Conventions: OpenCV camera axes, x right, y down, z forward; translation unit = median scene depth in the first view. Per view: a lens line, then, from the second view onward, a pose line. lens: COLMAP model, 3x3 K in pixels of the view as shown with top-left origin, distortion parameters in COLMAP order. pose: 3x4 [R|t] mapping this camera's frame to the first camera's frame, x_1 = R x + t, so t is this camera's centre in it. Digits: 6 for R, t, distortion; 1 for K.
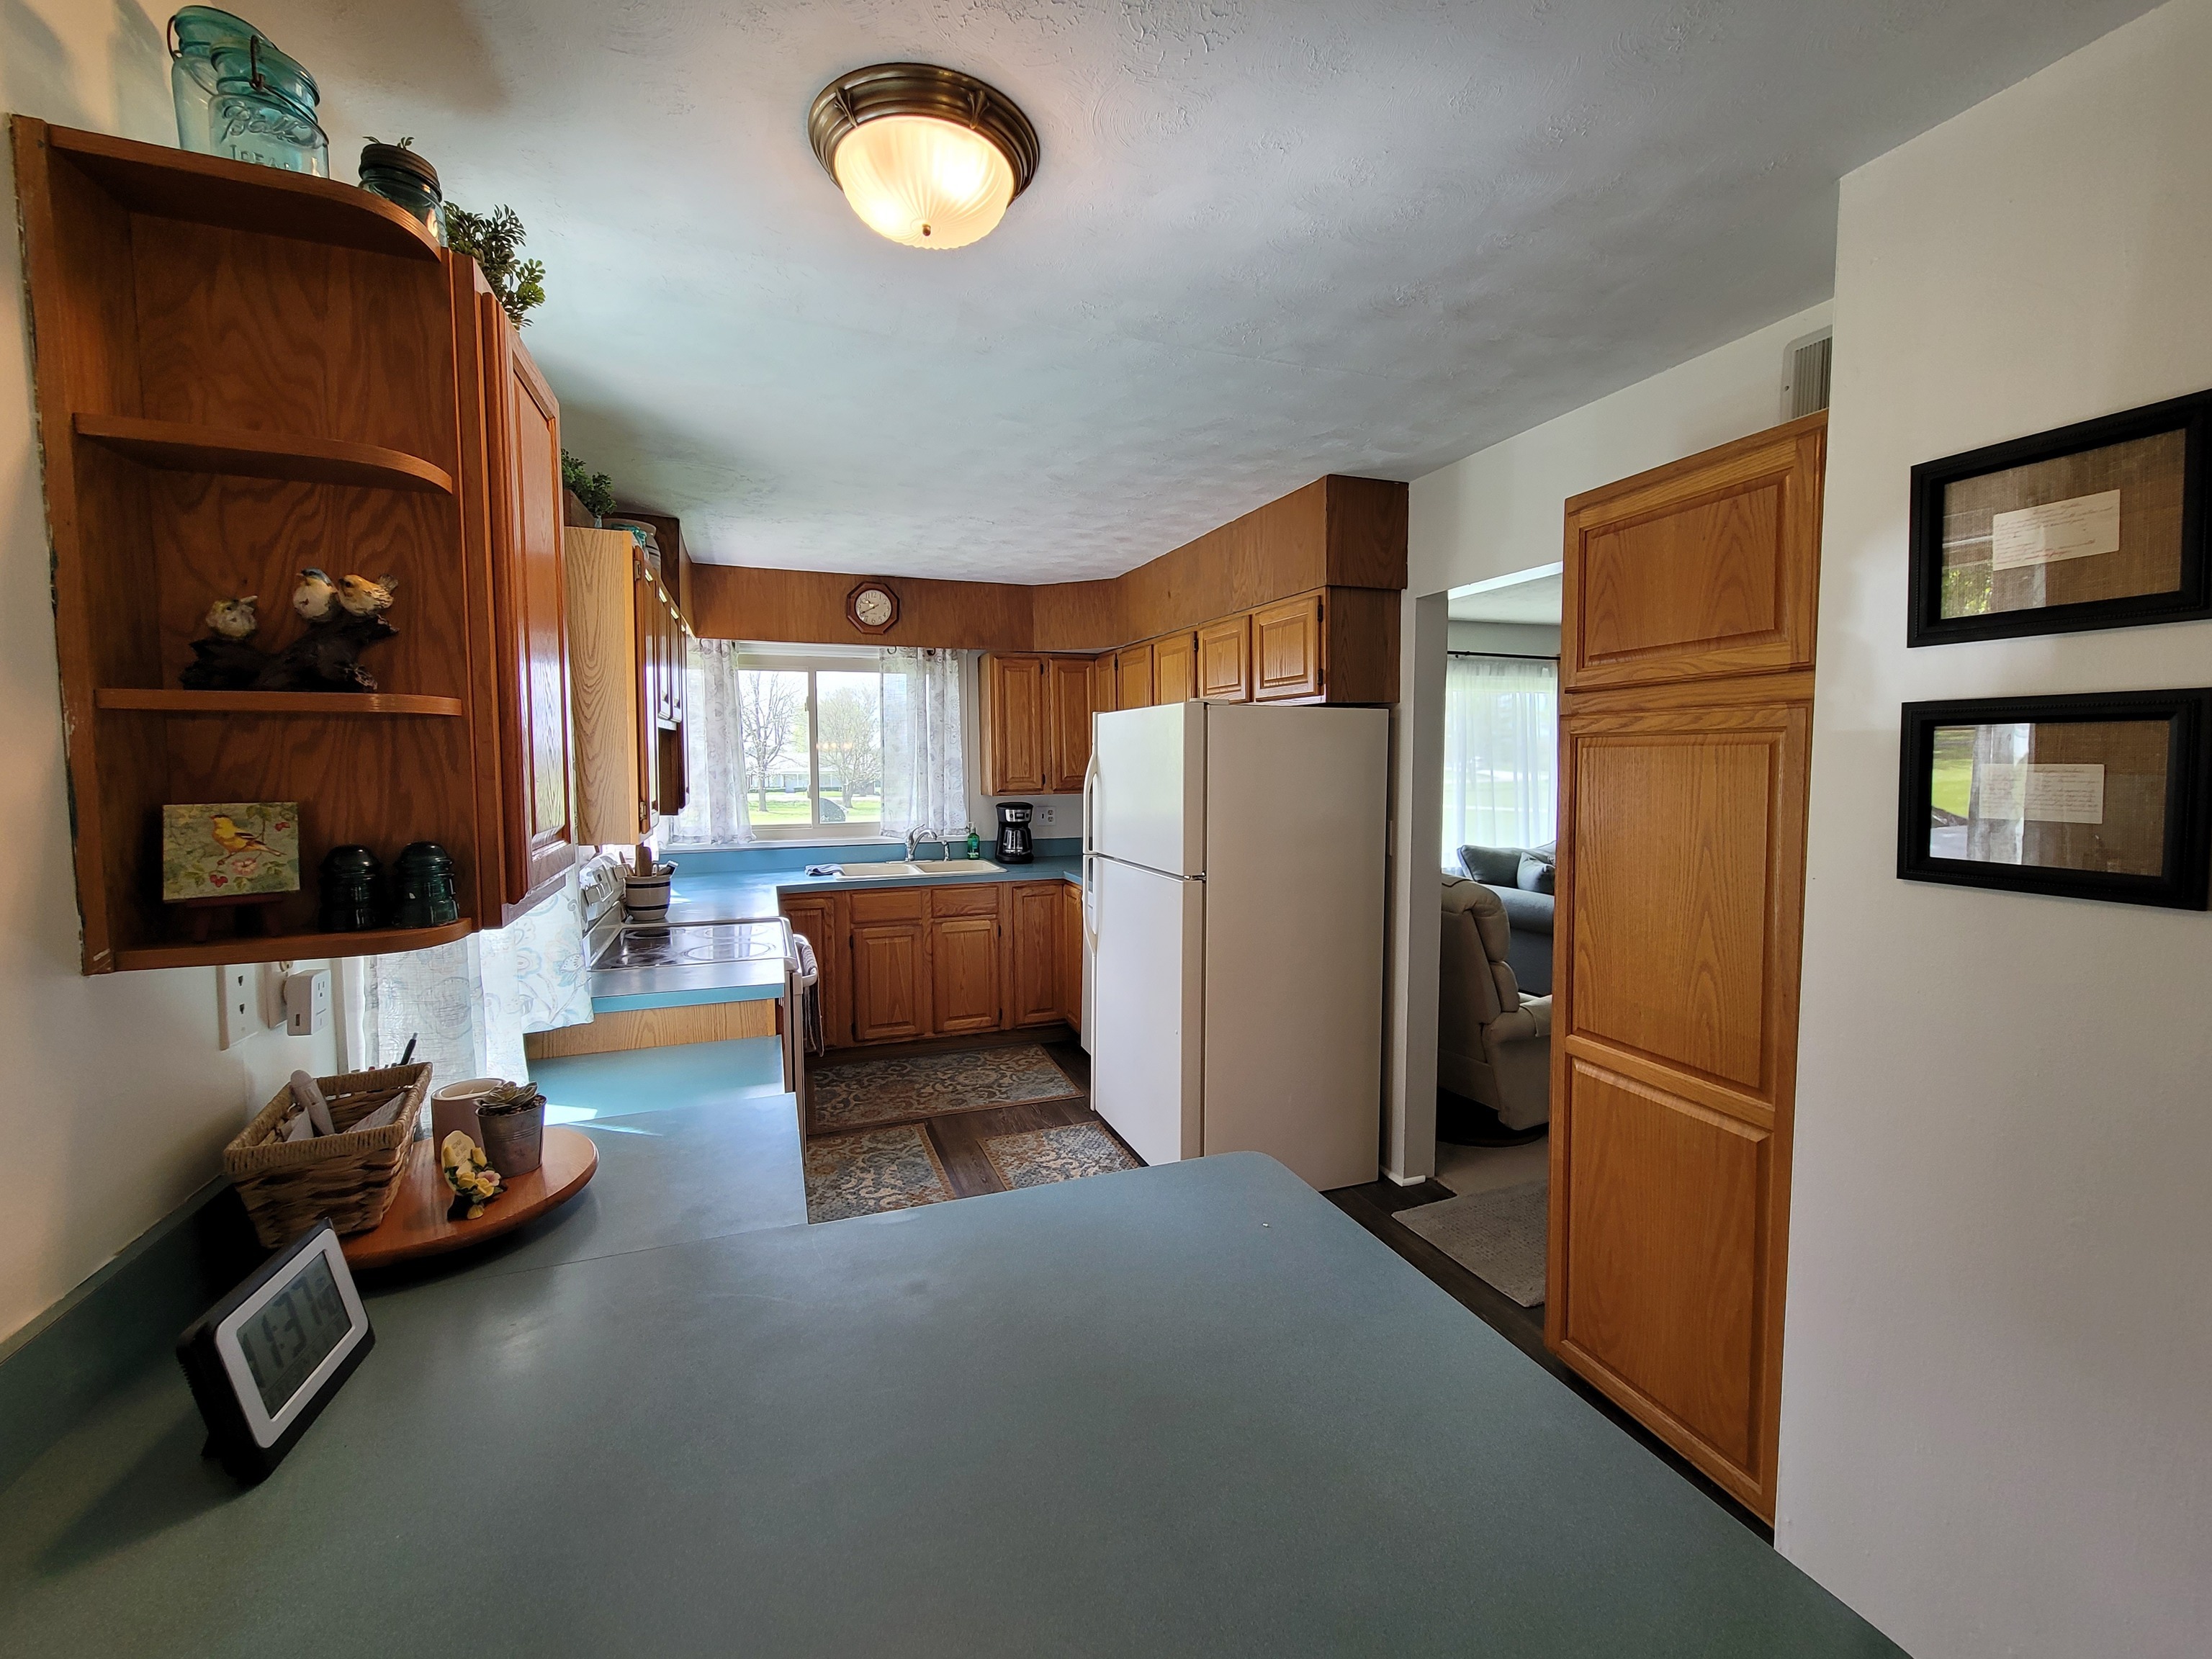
lens RADIAL K [[903.2, 0, 1095.9], [0, 903.2, 813.0], [0, 0, 1]] dist [-0.002536, 0.000806]
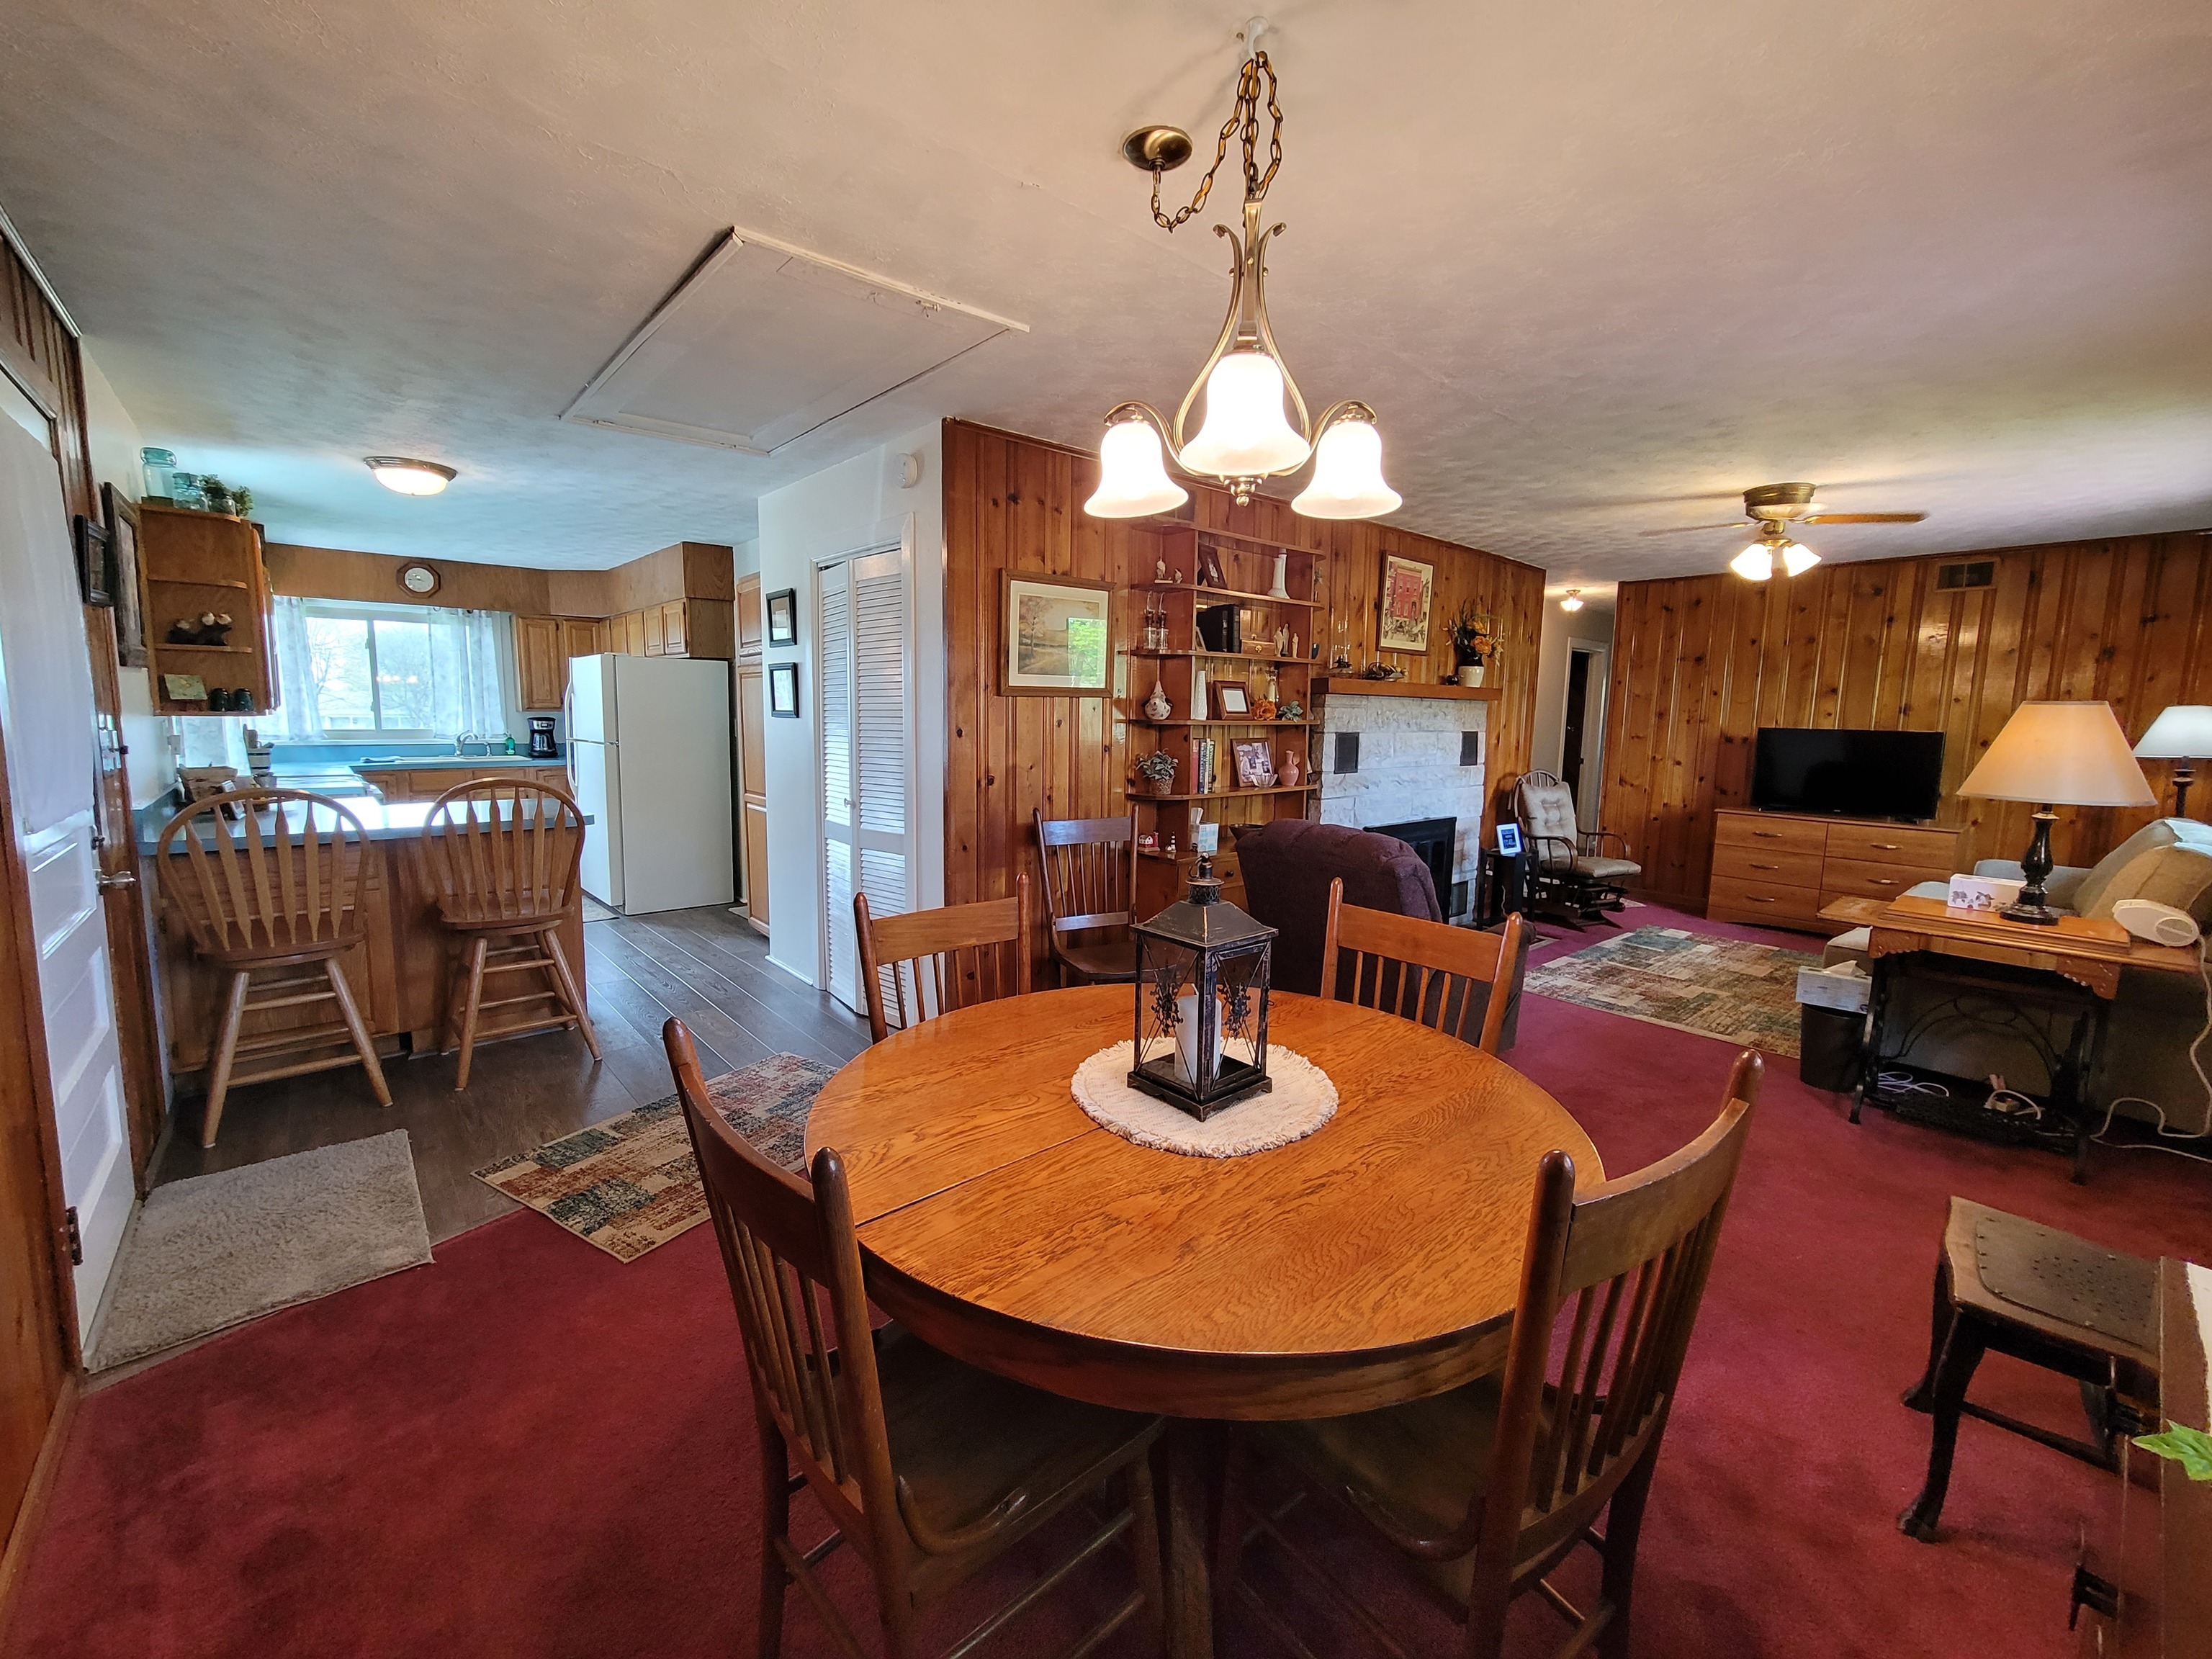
lens RADIAL K [[903.2, 0, 1093.7], [0, 903.2, 812.2], [0, 0, 1]] dist [-0.002536, 0.000806]
pose [[0.932839, -0.022143, 0.359613, 0.274563], [0.003052, 0.998560, 0.053568, 0.085098], [-0.360281, -0.048873, 0.931563, -0.889499]]
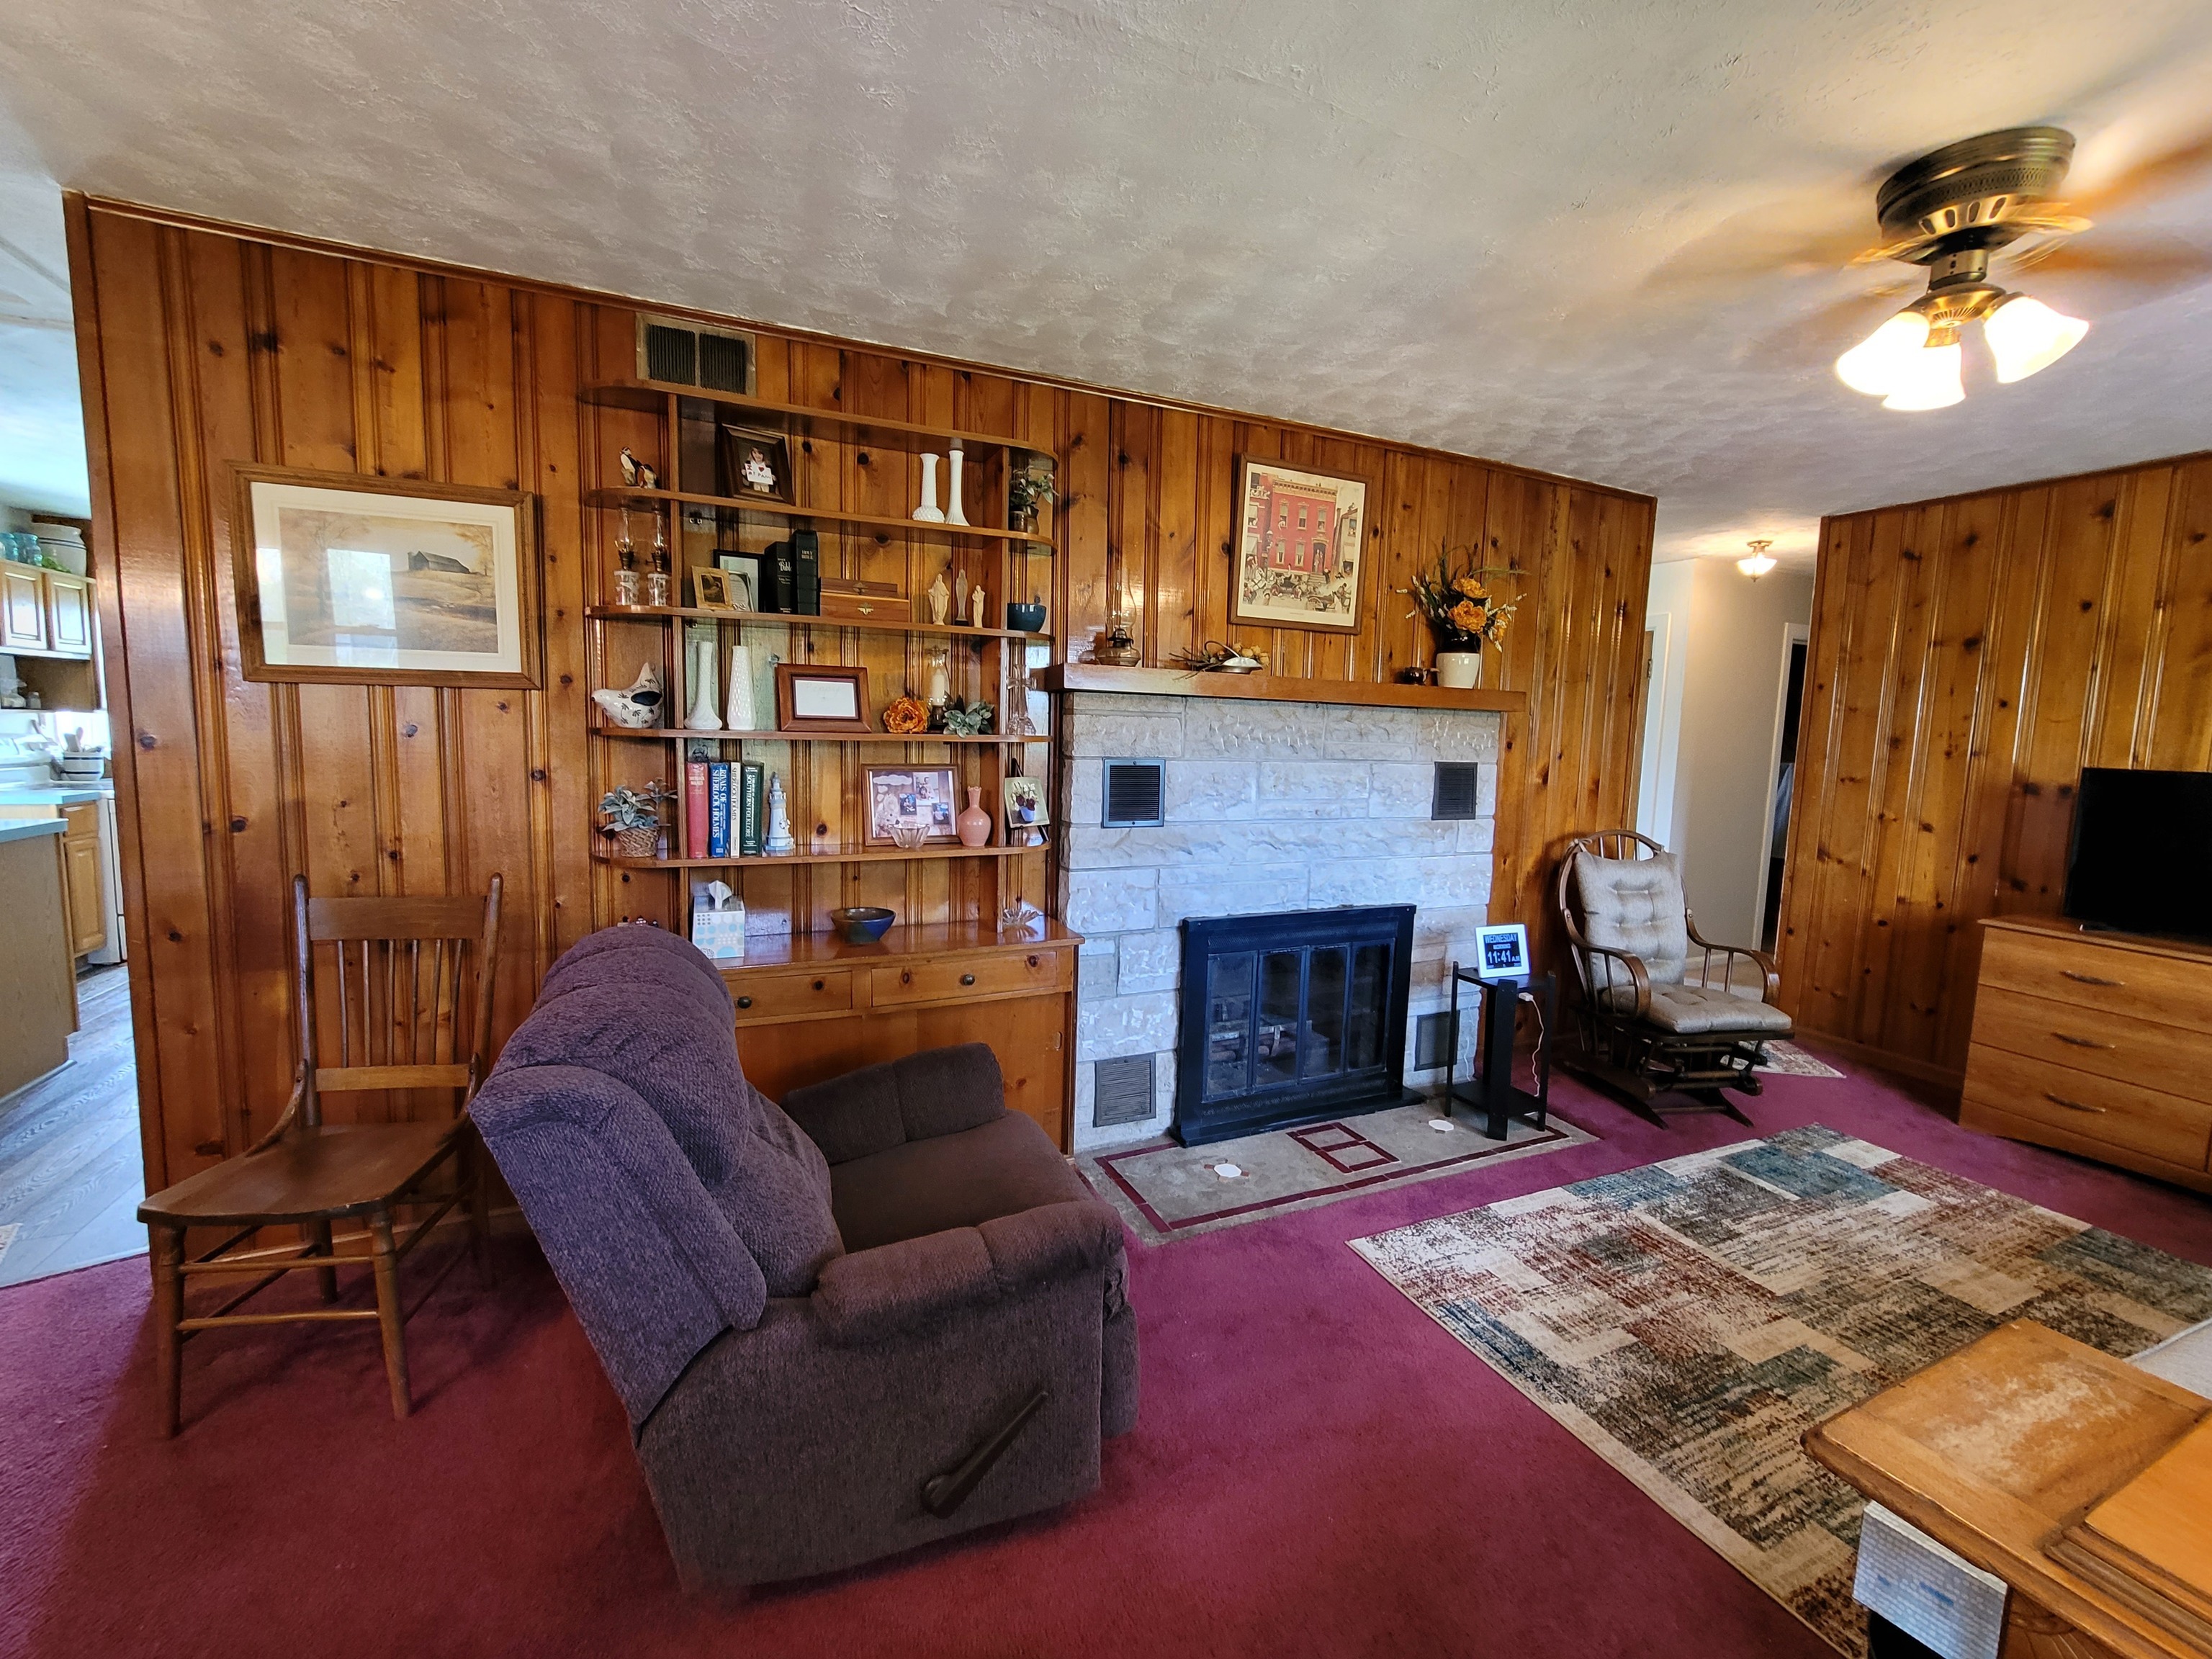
lens RADIAL K [[903.2, 0, 1098.9], [0, 903.2, 813.6], [0, 0, 1]] dist [-0.002536, 0.000806]
pose [[0.996539, 0.024132, 0.079545, 0.956656], [-0.026679, 0.999160, 0.031104, 0.065911], [-0.078728, -0.033118, 0.996346, -0.584706]]
